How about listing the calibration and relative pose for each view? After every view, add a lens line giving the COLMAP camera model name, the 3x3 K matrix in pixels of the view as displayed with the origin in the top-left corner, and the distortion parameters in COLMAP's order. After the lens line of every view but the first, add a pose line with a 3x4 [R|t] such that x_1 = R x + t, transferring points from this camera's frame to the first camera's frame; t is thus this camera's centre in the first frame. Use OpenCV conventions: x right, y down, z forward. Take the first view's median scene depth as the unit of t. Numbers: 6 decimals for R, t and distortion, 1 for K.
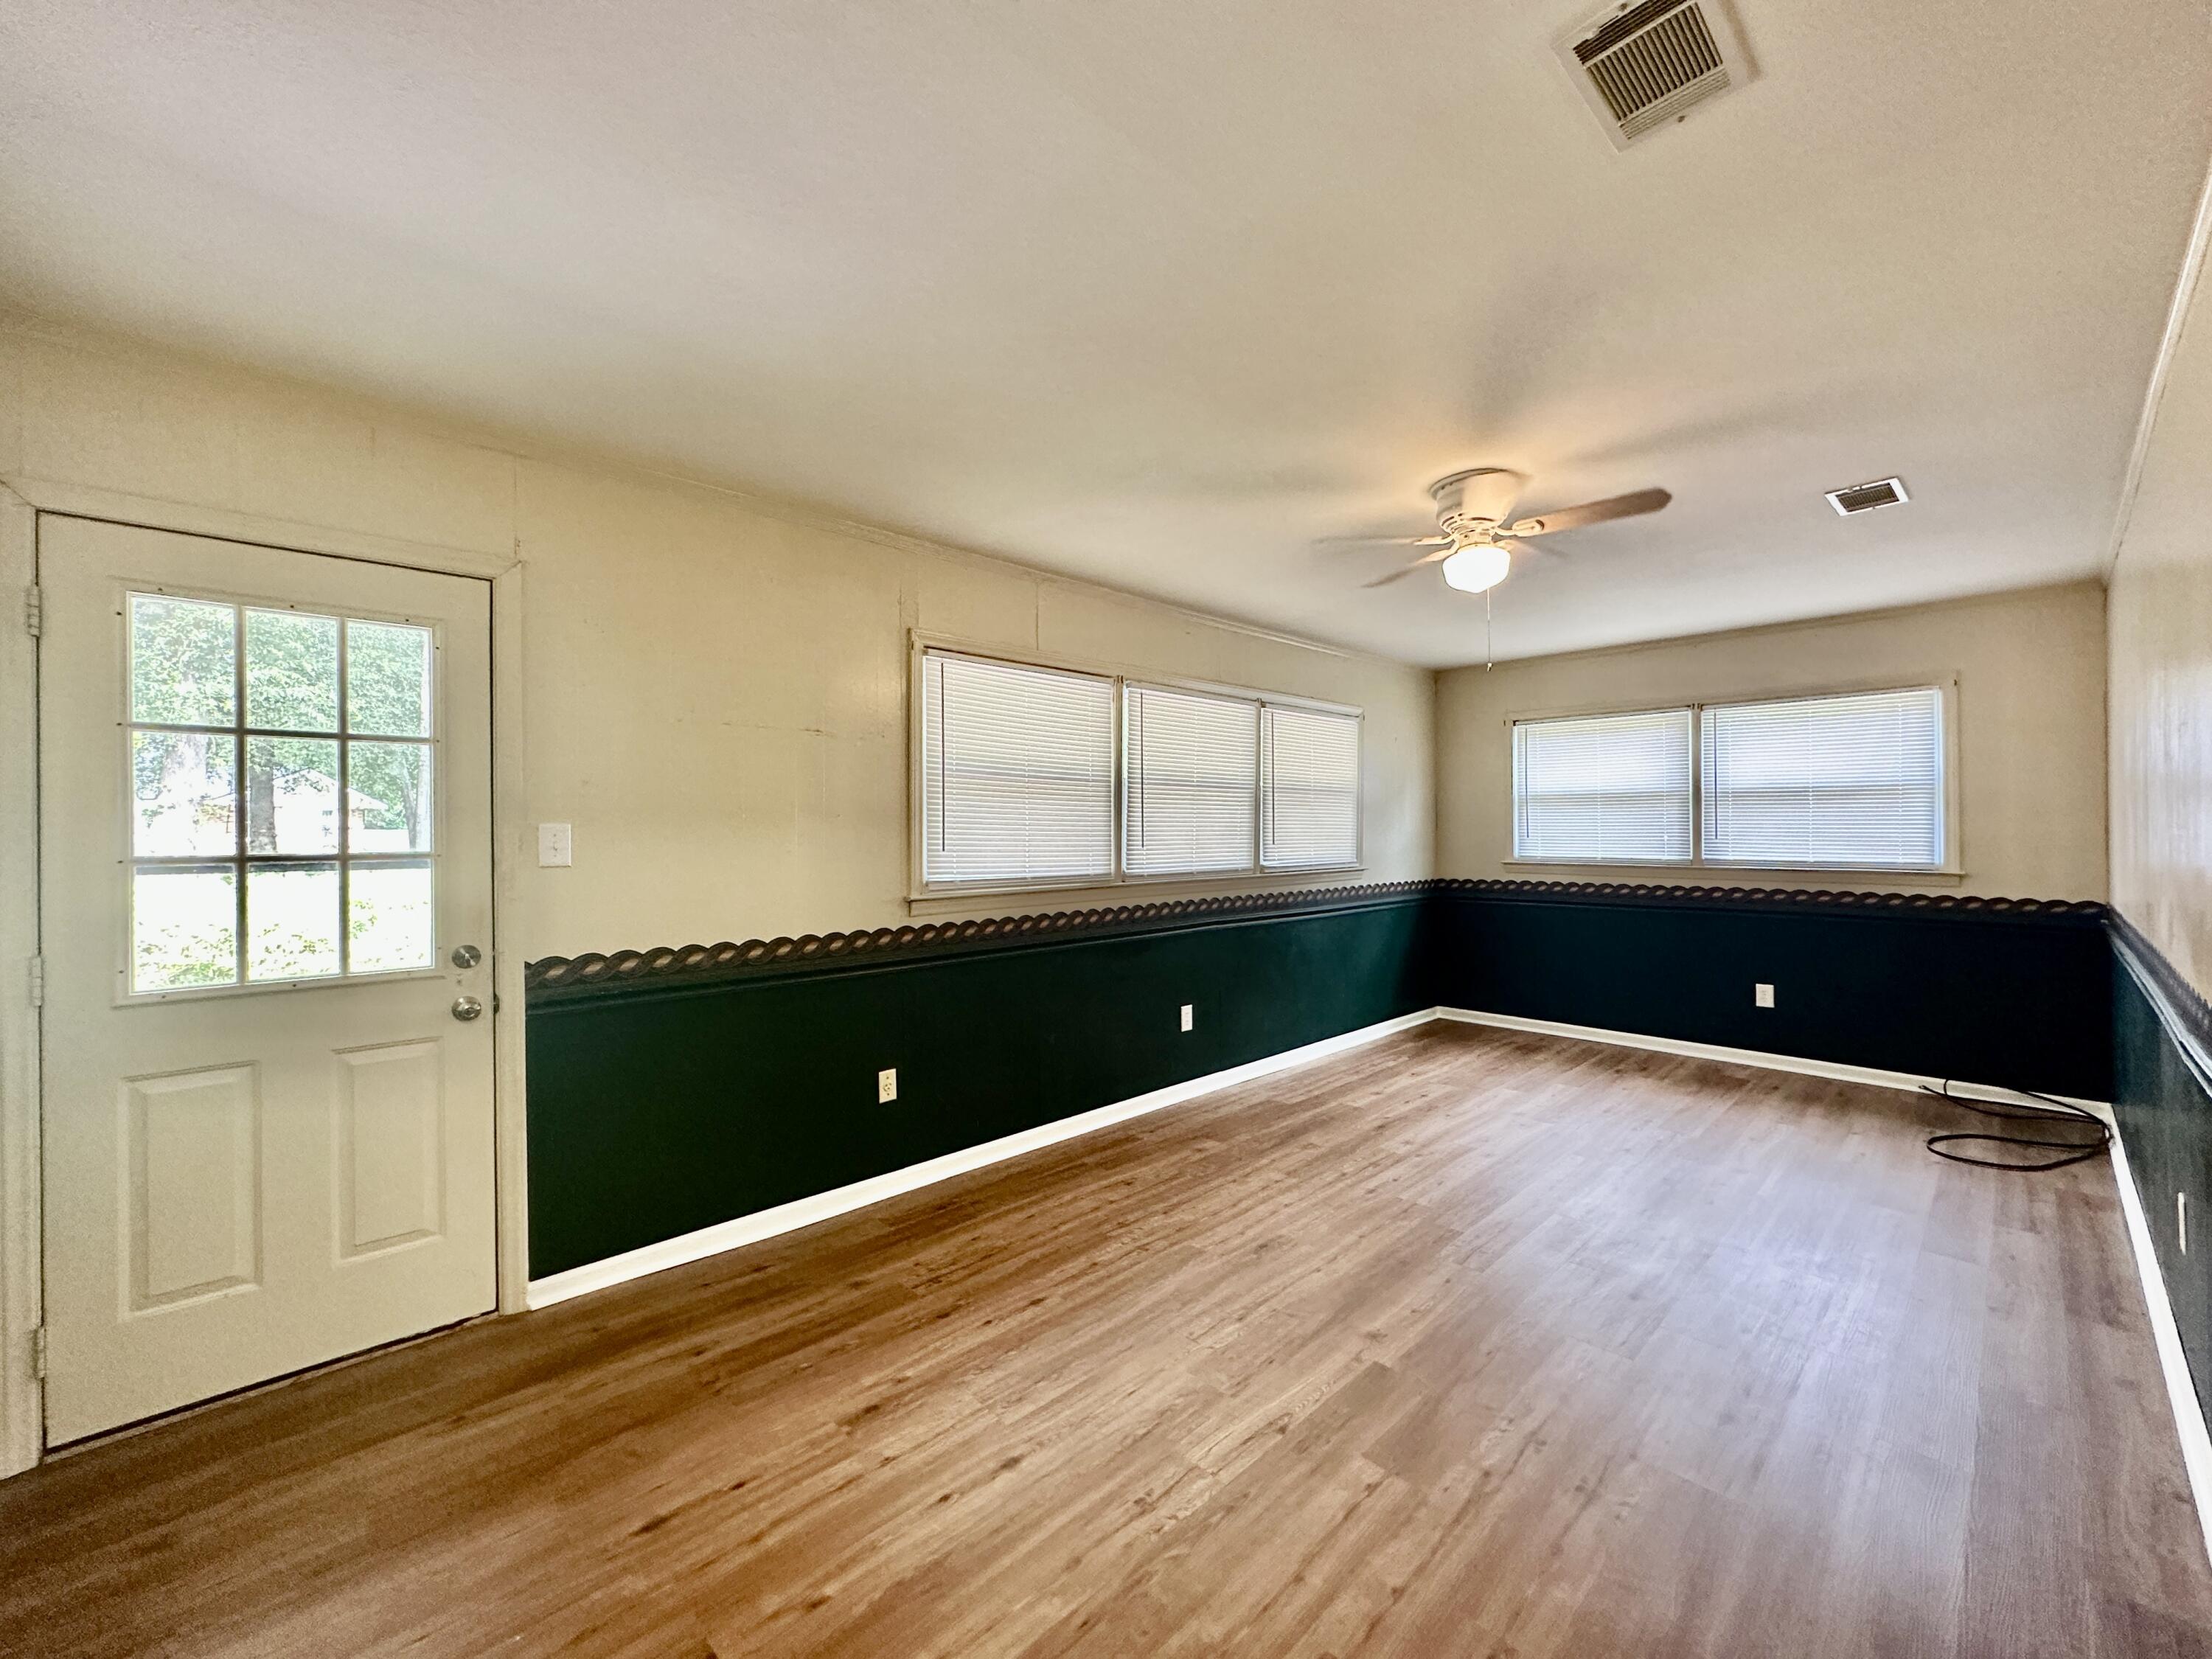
lens RADIAL K [[882.3, 0, 1115.9], [0, 882.3, 835.8], [0, 0, 1]] dist [-0.011119, 0.002321]
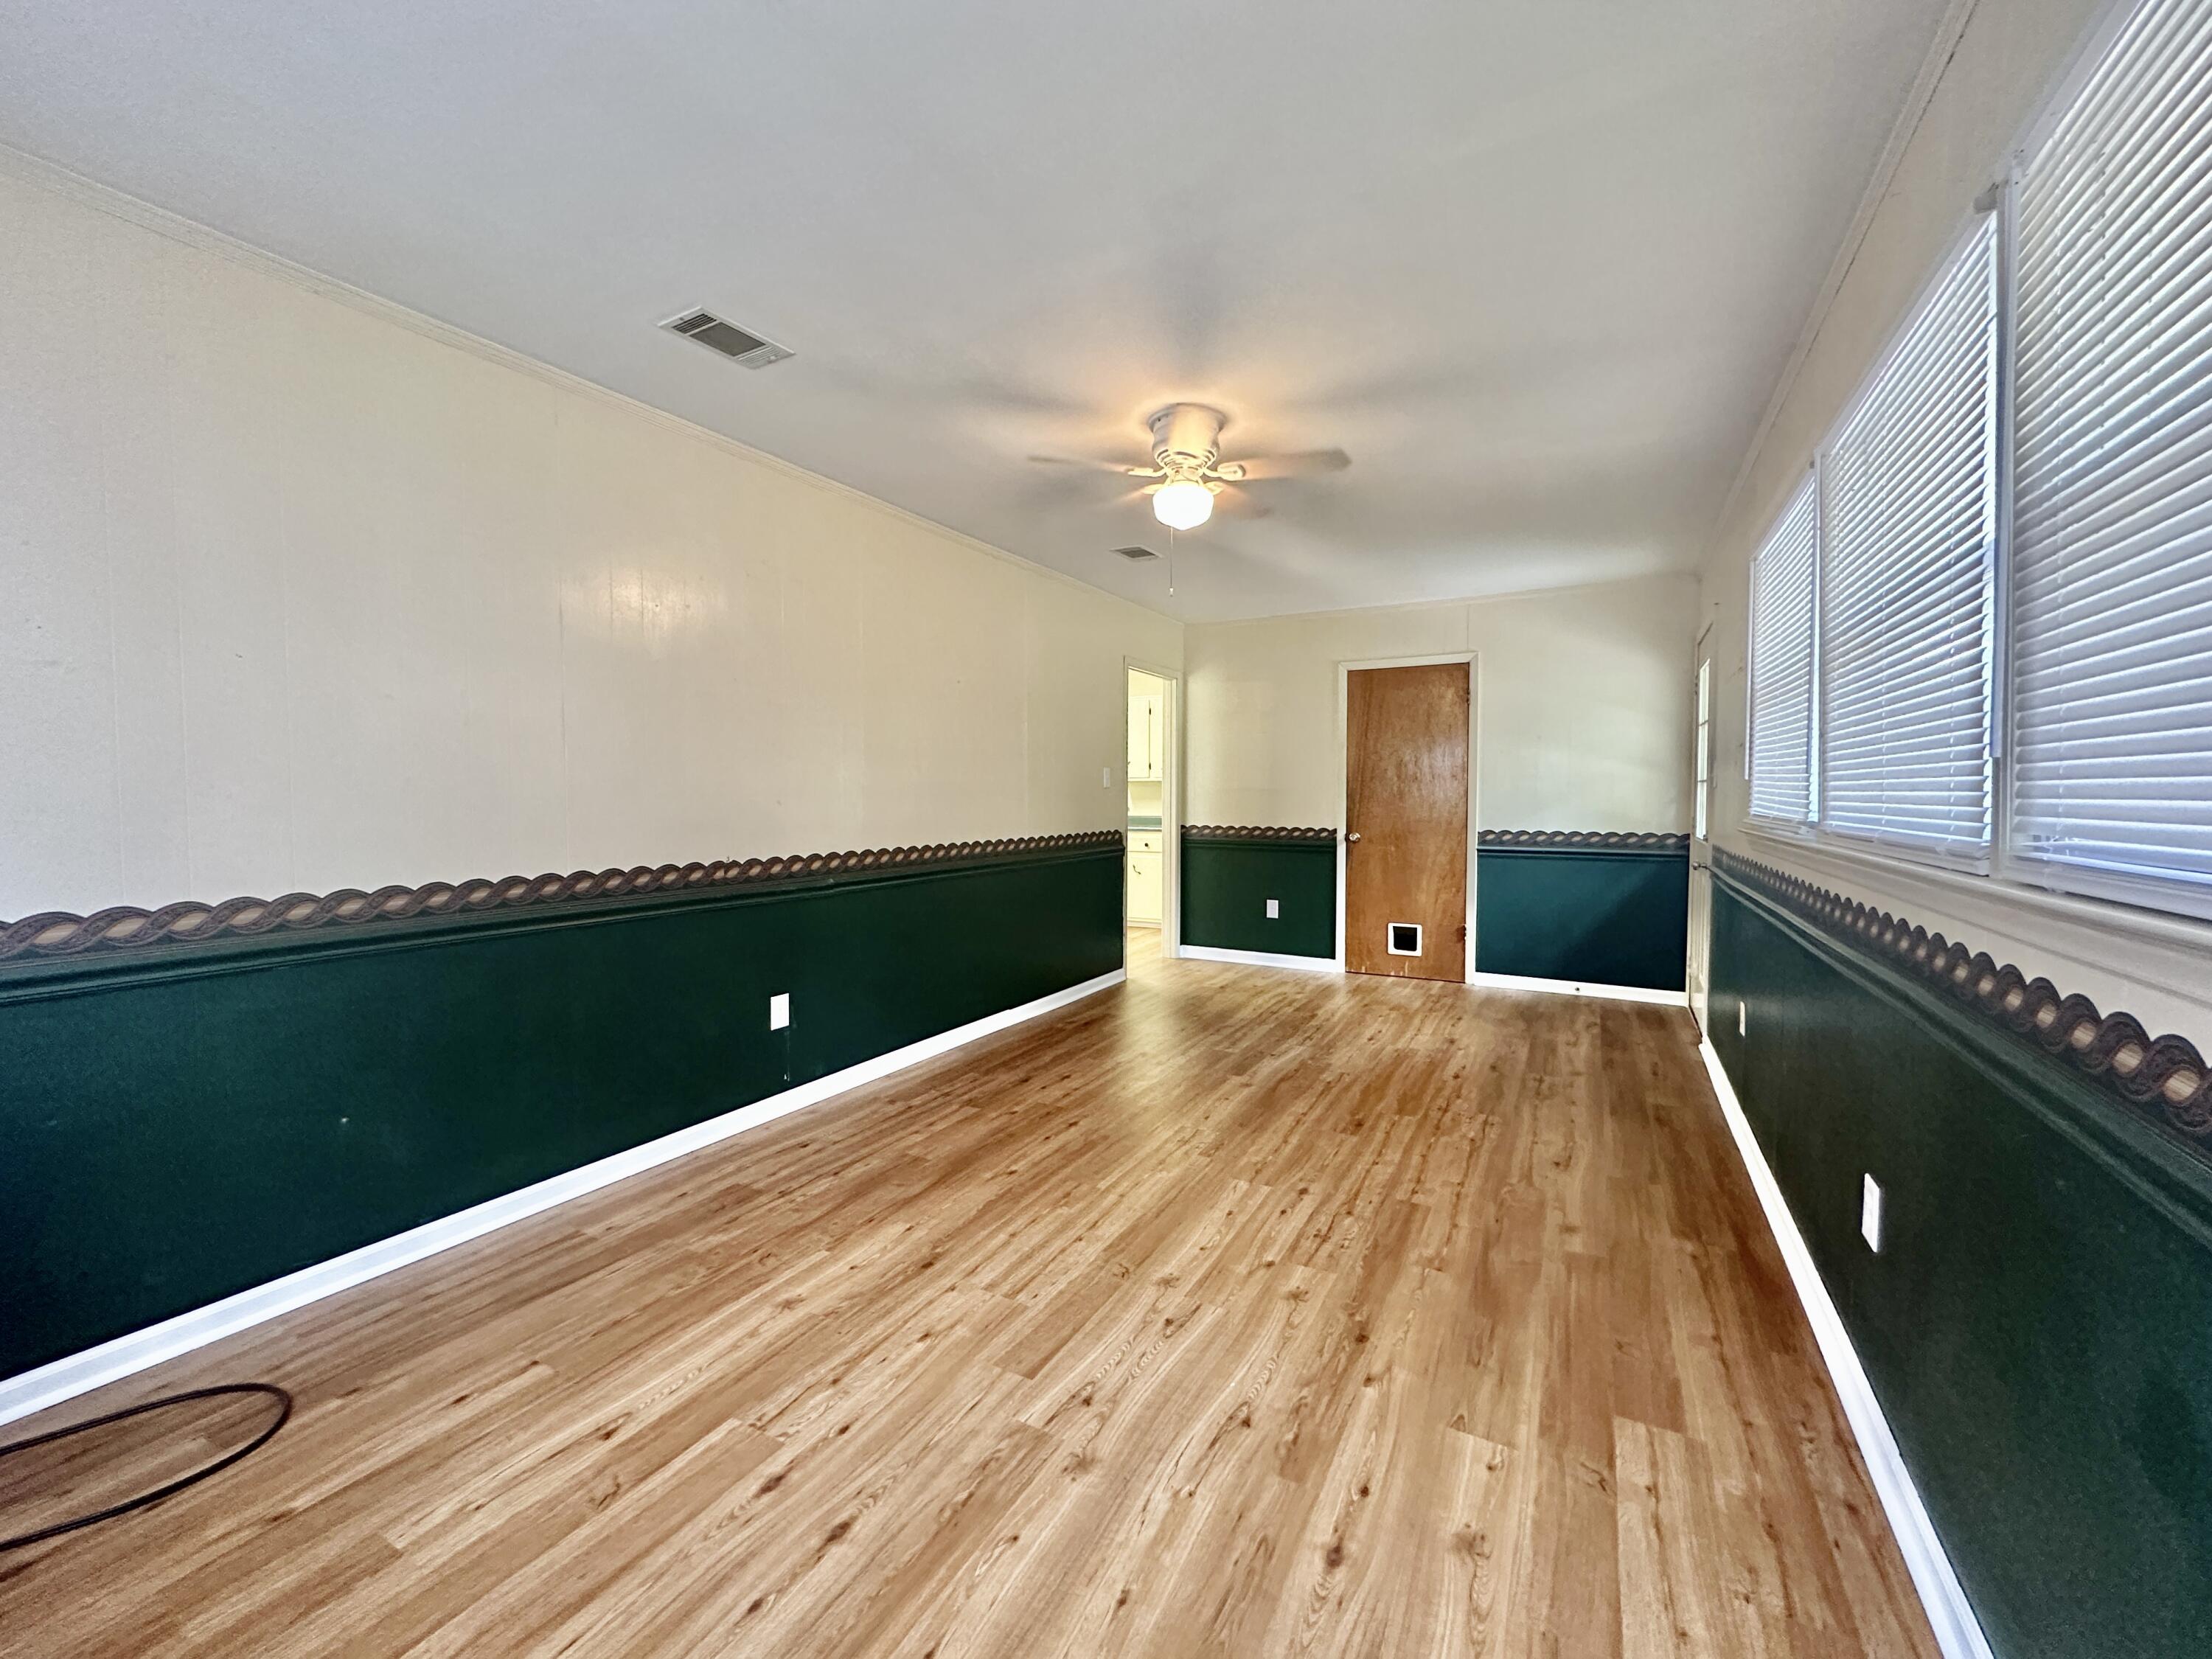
lens RADIAL K [[882.3, 0, 1103.5], [0, 882.3, 829.3], [0, 0, 1]] dist [-0.011119, 0.002321]
pose [[-0.957986, 0.020752, -0.286063, 0.644395], [0.007926, 0.998914, 0.045922, 0.019545], [0.286705, 0.041725, -0.957110, 1.585548]]
